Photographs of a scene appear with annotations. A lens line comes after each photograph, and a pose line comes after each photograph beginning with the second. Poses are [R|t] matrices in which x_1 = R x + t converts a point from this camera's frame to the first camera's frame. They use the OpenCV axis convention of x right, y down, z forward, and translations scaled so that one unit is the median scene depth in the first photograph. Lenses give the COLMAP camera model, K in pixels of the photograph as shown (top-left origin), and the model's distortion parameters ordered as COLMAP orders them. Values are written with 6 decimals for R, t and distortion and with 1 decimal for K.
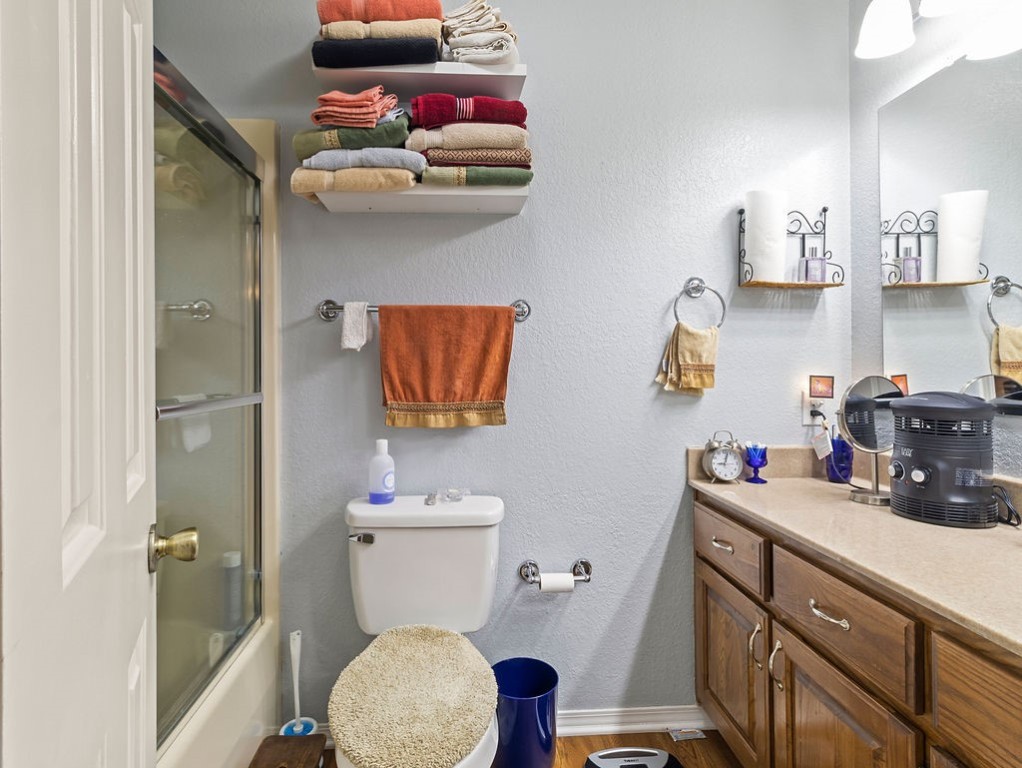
lens RADIAL K [[530.9, 0, 508.1], [0, 530.9, 377.8], [0, 0, 1]] dist [0.003059, 0.002944]
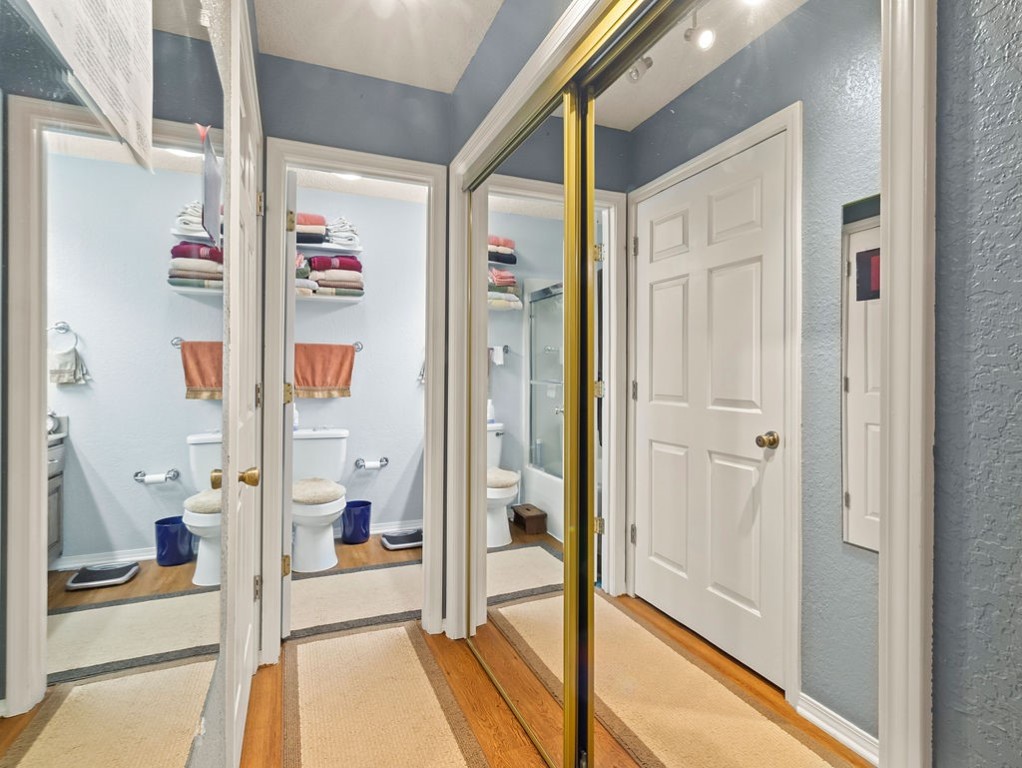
lens RADIAL K [[530.9, 0, 516.5], [0, 530.9, 374.2], [0, 0, 1]] dist [0.003059, 0.002944]
pose [[0.950667, 0.017915, 0.309696, -0.035002], [-0.016385, 0.999837, -0.007541, -0.003743], [-0.309781, 0.002094, 0.950806, -1.417971]]
